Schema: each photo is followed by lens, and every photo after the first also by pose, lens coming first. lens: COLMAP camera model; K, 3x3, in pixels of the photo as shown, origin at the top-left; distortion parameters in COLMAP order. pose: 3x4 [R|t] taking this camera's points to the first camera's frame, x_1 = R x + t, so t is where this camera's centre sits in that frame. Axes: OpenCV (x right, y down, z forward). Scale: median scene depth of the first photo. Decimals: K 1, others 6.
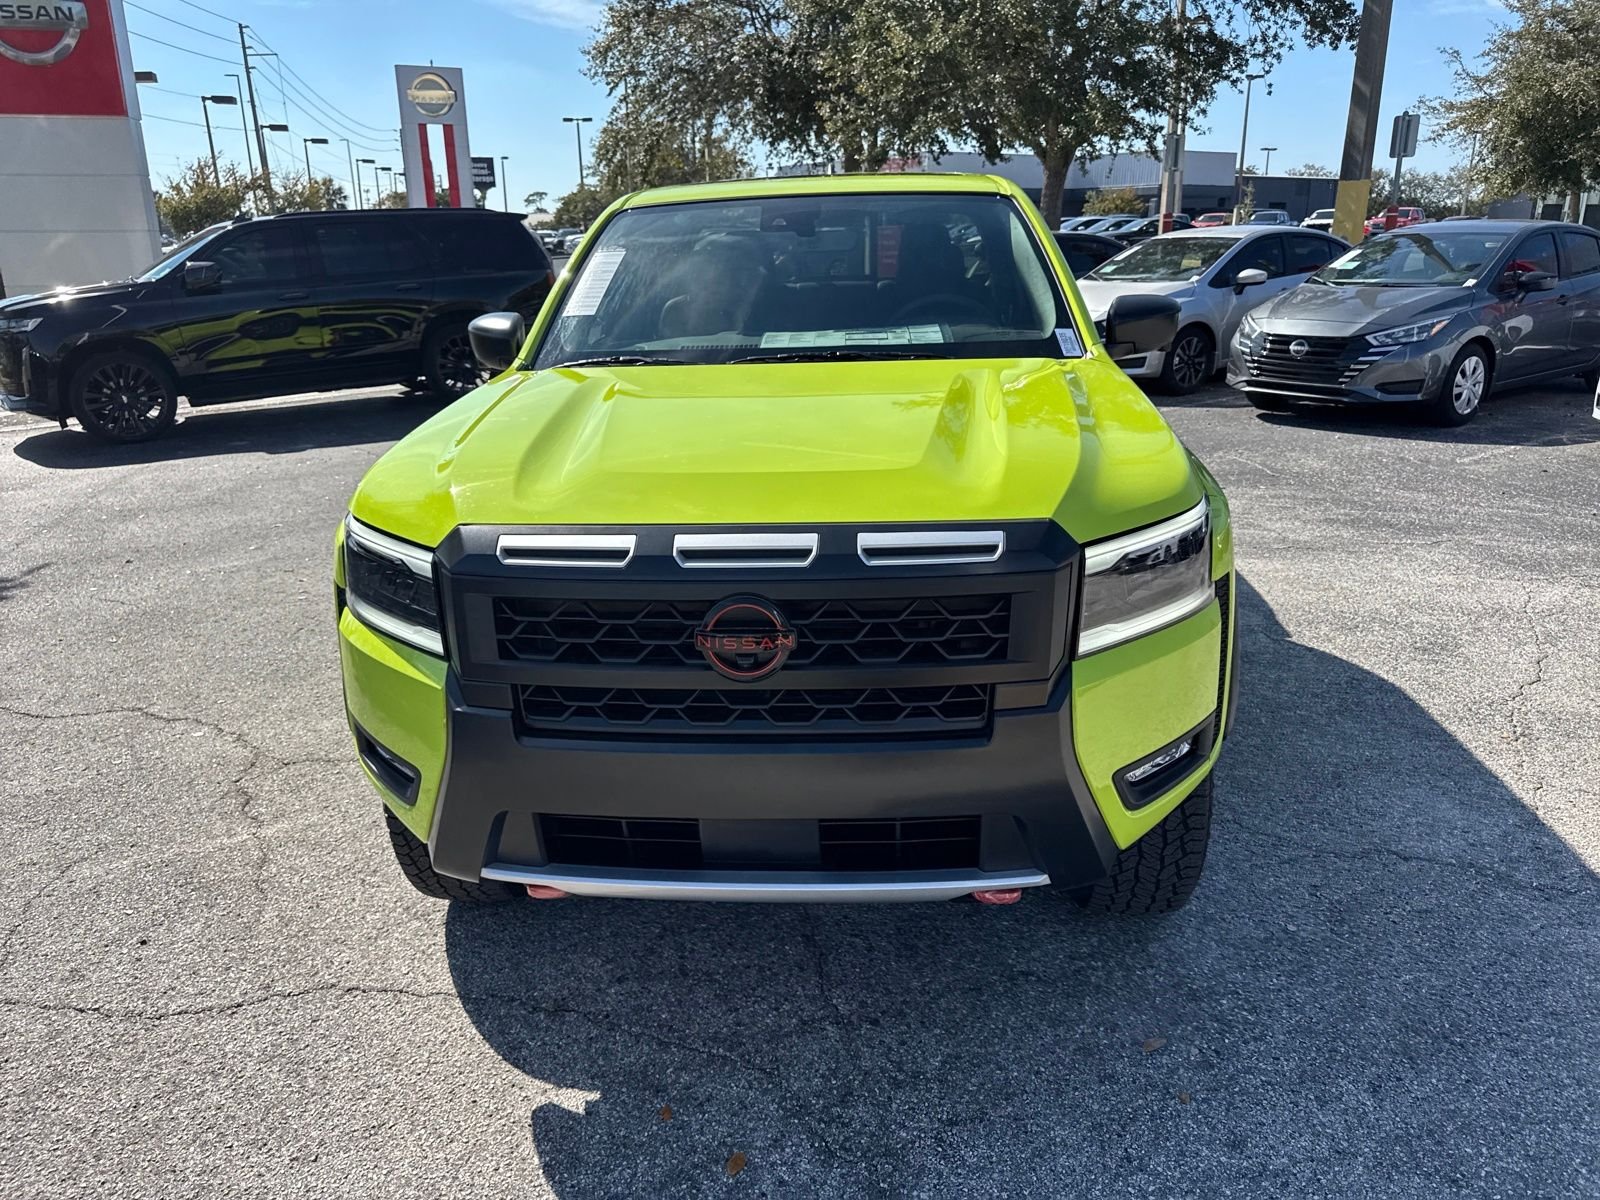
lens RADIAL K [[1183.0, 0, 821.7], [0, 1183.0, 590.9], [0, 0, 1]] dist [-0.002746, -0.000256]
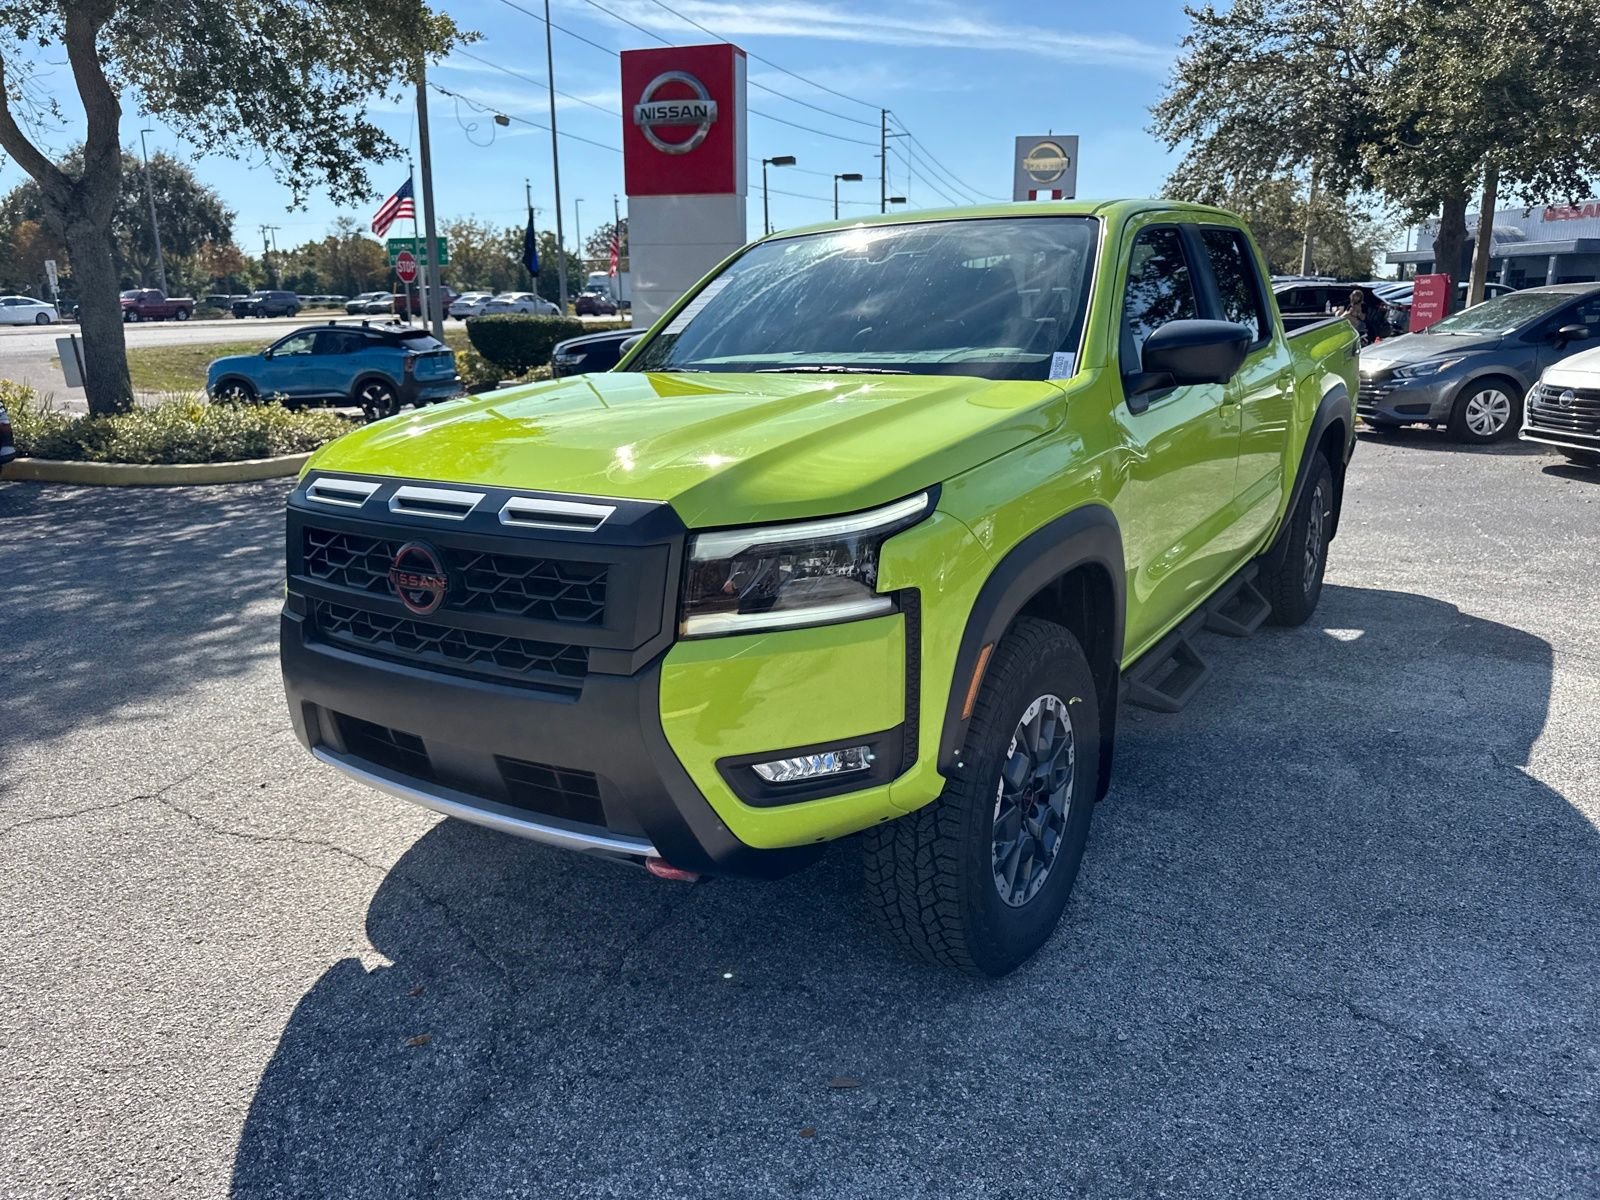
lens RADIAL K [[1199.2, 0, 800.0], [0, 1199.2, 600.0], [0, 0, 1]] dist [-0.000416, -0.004234]
pose [[0.861796, 0.123551, -0.491979, 0.138733], [-0.146695, 0.989145, -0.008561, 0.002966], [0.485580, 0.079548, 0.870565, 0.023993]]
